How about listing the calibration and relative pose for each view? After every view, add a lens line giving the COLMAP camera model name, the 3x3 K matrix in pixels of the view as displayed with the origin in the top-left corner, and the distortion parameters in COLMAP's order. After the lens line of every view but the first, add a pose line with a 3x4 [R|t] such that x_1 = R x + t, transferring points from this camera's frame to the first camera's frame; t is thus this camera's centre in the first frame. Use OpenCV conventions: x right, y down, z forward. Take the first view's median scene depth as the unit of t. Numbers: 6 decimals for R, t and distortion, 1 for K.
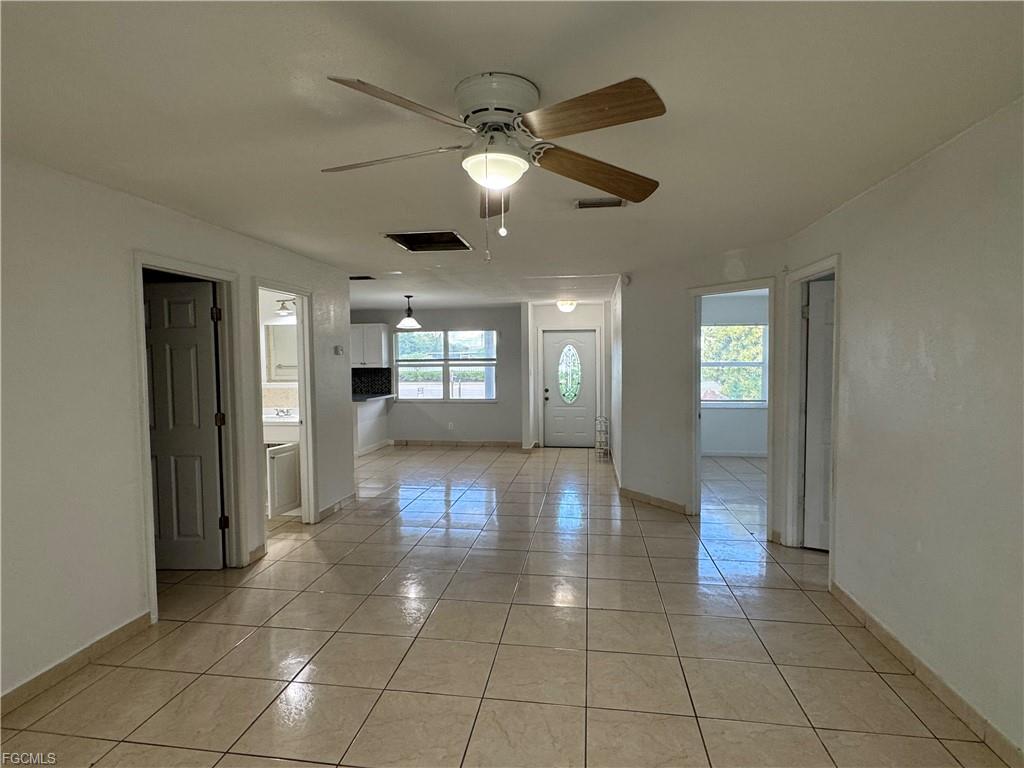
lens RADIAL K [[537.9, 0, 512.0], [0, 537.9, 384.0], [0, 0, 1]] dist [0.001548, 0.000070]
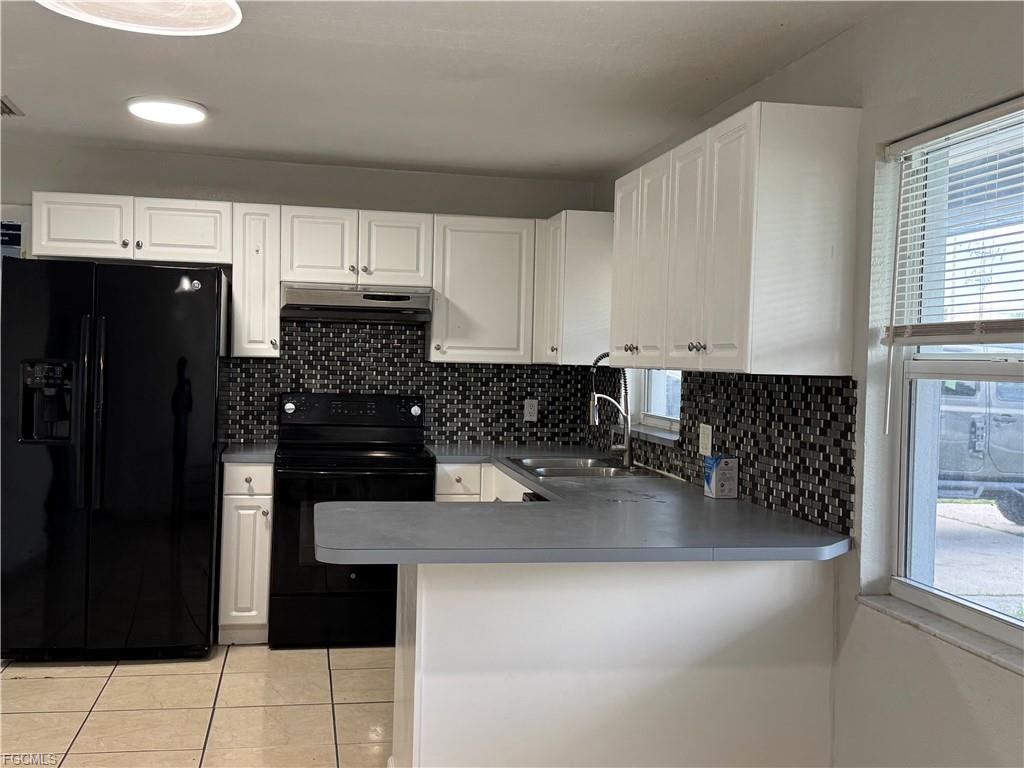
lens RADIAL K [[1083.5, 0, 512.0], [0, 1083.5, 384.0], [0, 0, 1]] dist [0.111407, -0.000562]
pose [[0.327201, 0.038078, -0.944187, 0.050841], [-0.070826, 0.997365, 0.015679, -0.026784], [0.942297, 0.061743, 0.329036, 0.812217]]
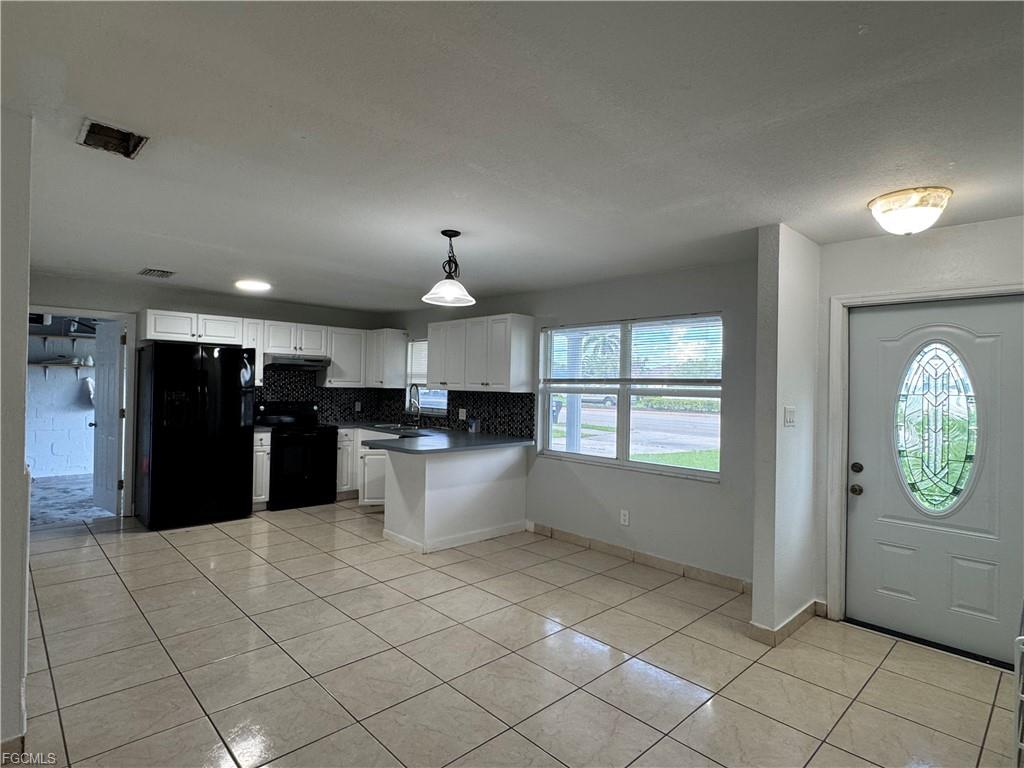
lens RADIAL K [[537.9, 0, 512.0], [0, 537.9, 384.0], [0, 0, 1]] dist [0.001548, 0.000070]
pose [[0.784317, 0.021418, -0.619990, 0.106253], [-0.054987, 0.997870, -0.035089, -0.019180], [0.617918, 0.061612, 0.783825, 0.555930]]
